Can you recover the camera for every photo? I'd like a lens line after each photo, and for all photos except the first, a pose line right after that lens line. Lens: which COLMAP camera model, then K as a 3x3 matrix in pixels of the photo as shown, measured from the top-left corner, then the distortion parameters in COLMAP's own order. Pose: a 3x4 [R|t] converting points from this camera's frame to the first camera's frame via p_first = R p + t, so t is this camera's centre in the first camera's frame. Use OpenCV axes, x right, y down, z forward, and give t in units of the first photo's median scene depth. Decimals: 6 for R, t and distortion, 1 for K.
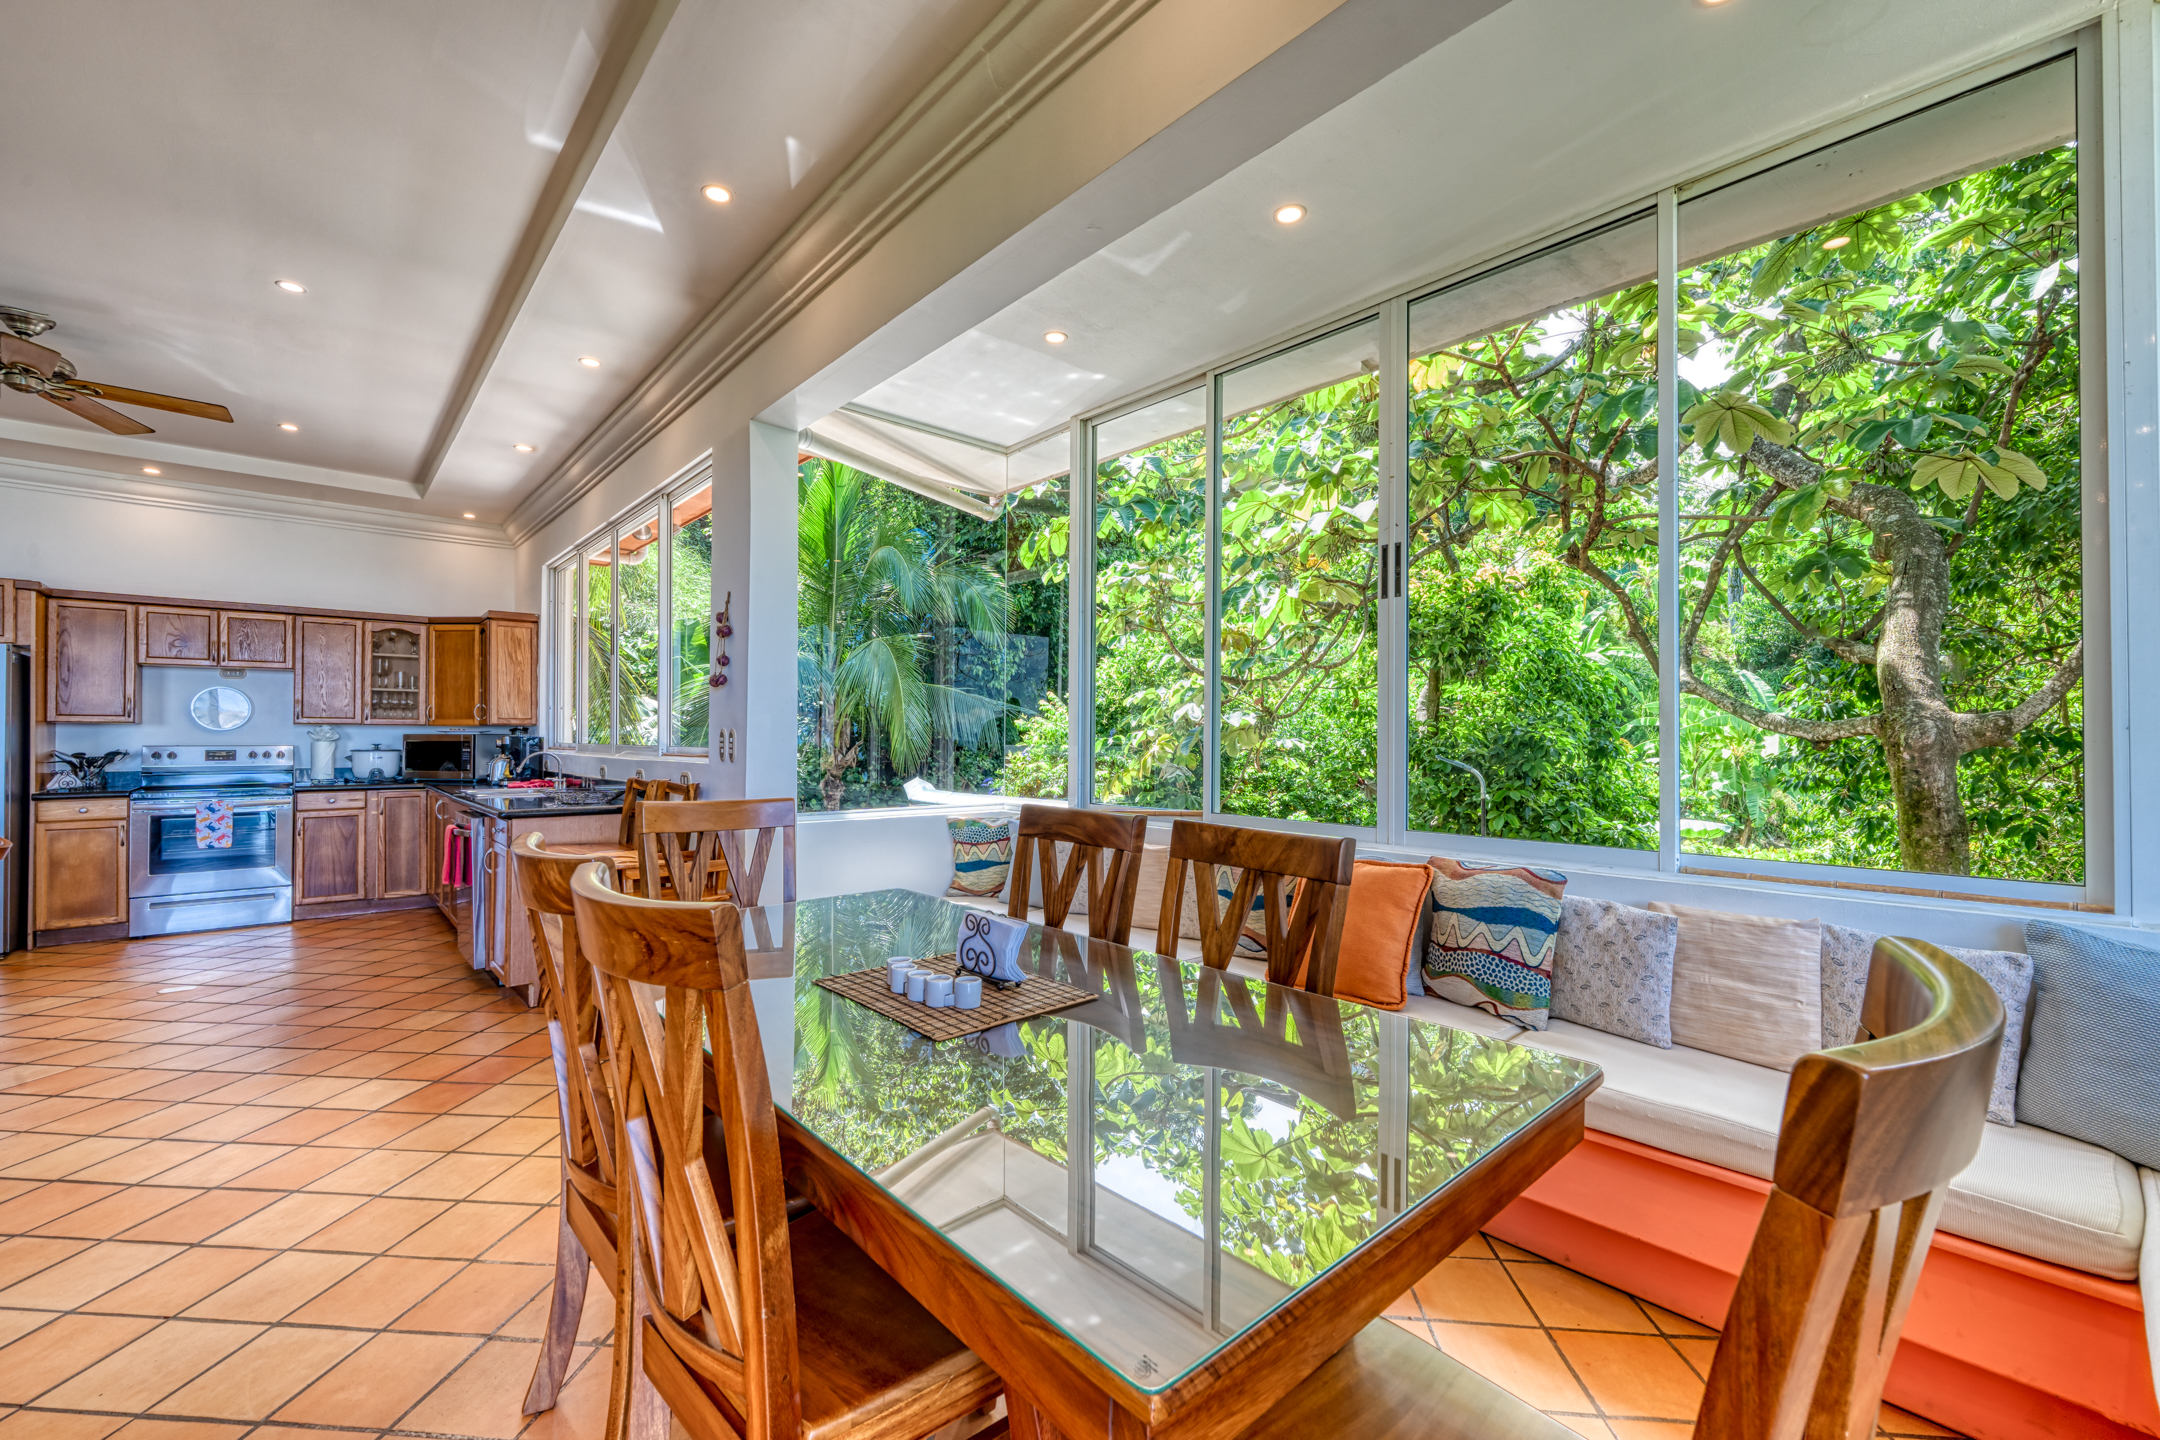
lens RADIAL K [[886.3, 0, 1117.9], [0, 886.3, 718.9], [0, 0, 1]] dist [0.000434, -0.000048]
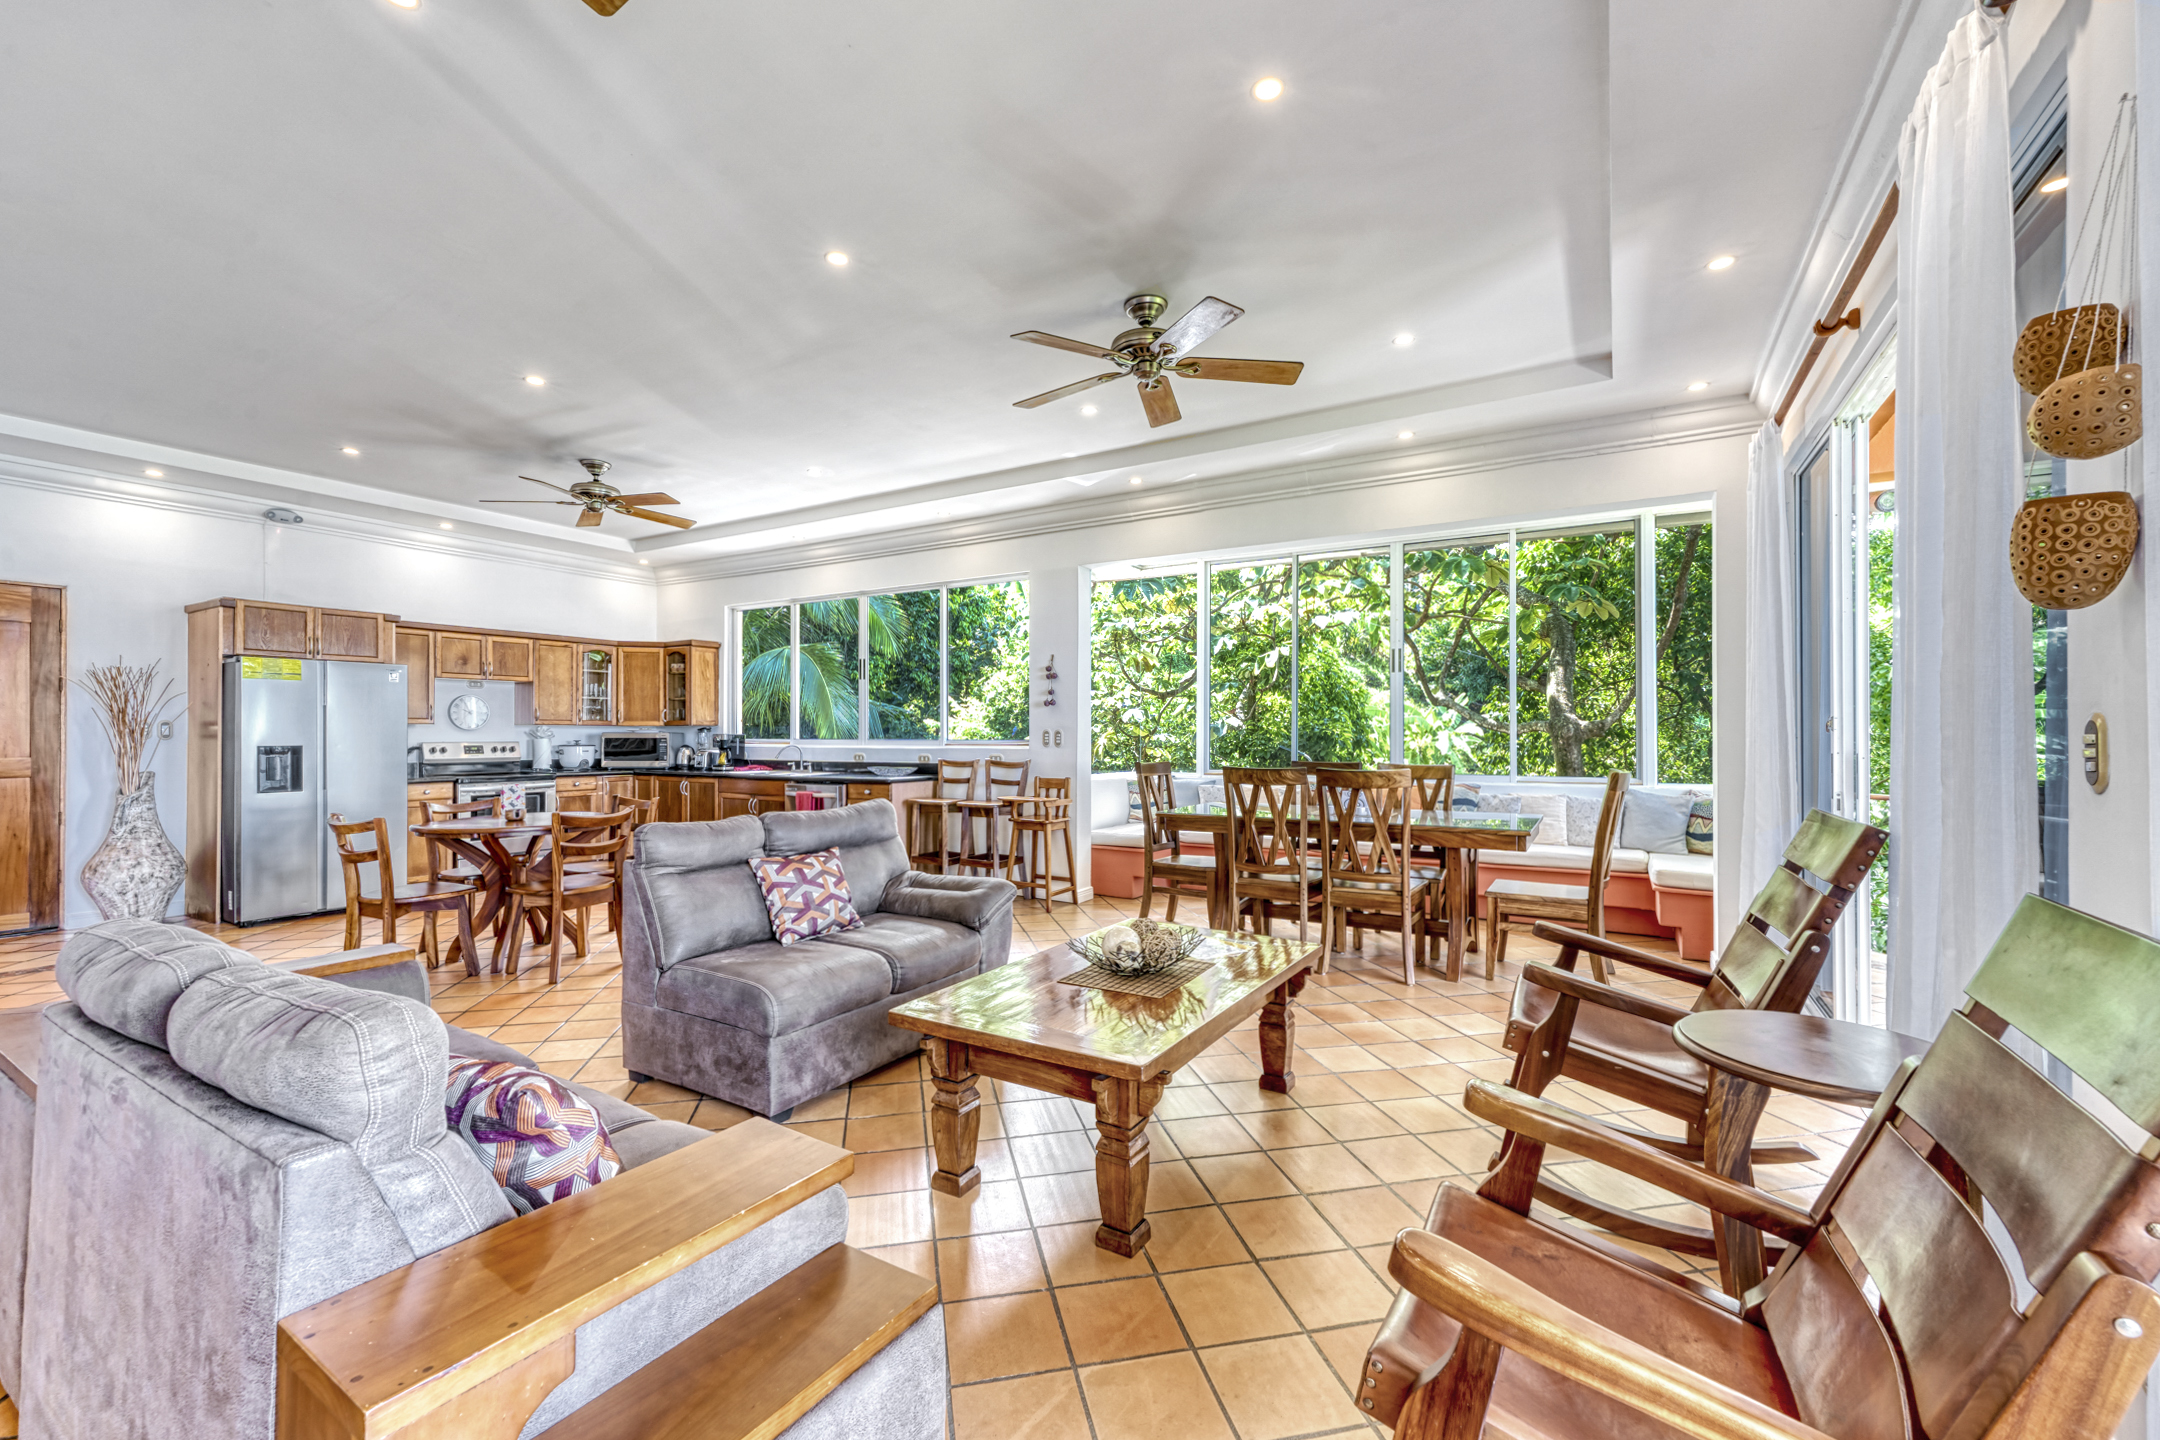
lens RADIAL K [[878.2, 0, 1103.4], [0, 878.2, 721.2], [0, 0, 1]] dist [0.020893, 0.000137]
pose [[0.955888, 0.001709, 0.293728, -0.541979], [-0.003655, 0.999975, 0.006075, -0.010684], [-0.293710, -0.006881, 0.955870, -0.478218]]
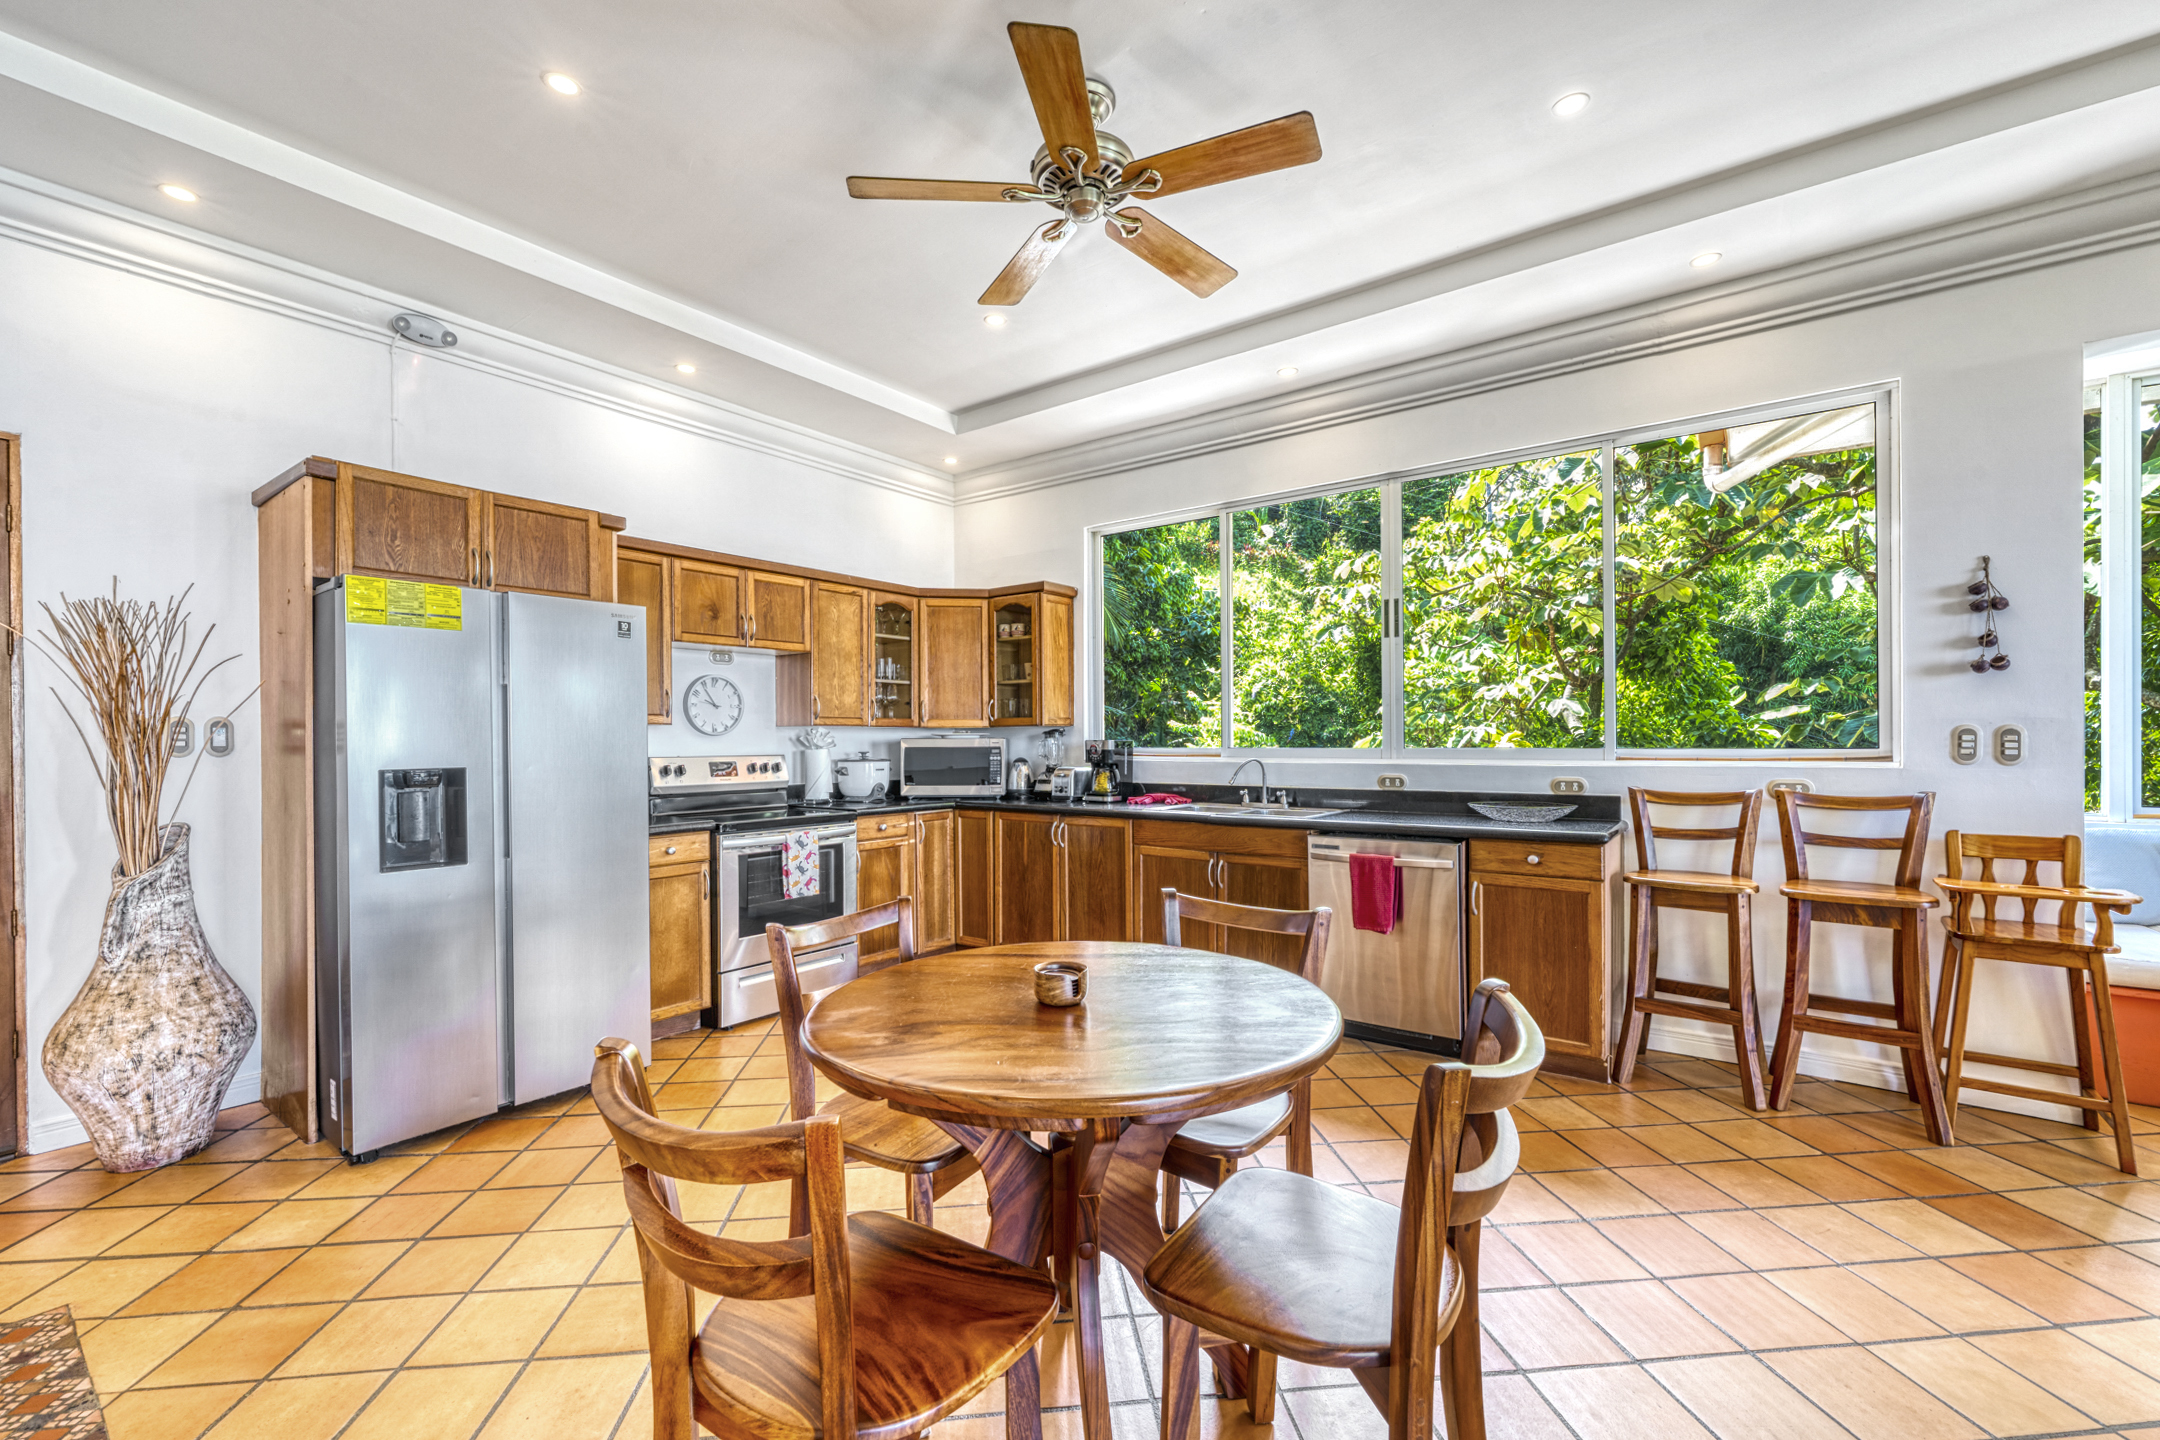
lens RADIAL K [[883.2, 0, 1082.9], [0, 883.2, 732.0], [0, 0, 1]] dist [0.009518, -0.000542]
pose [[0.981696, -0.007202, 0.190321, -0.882302], [0.004881, 0.999908, 0.012662, 0.002692], [-0.190394, -0.011502, 0.981640, 0.235639]]
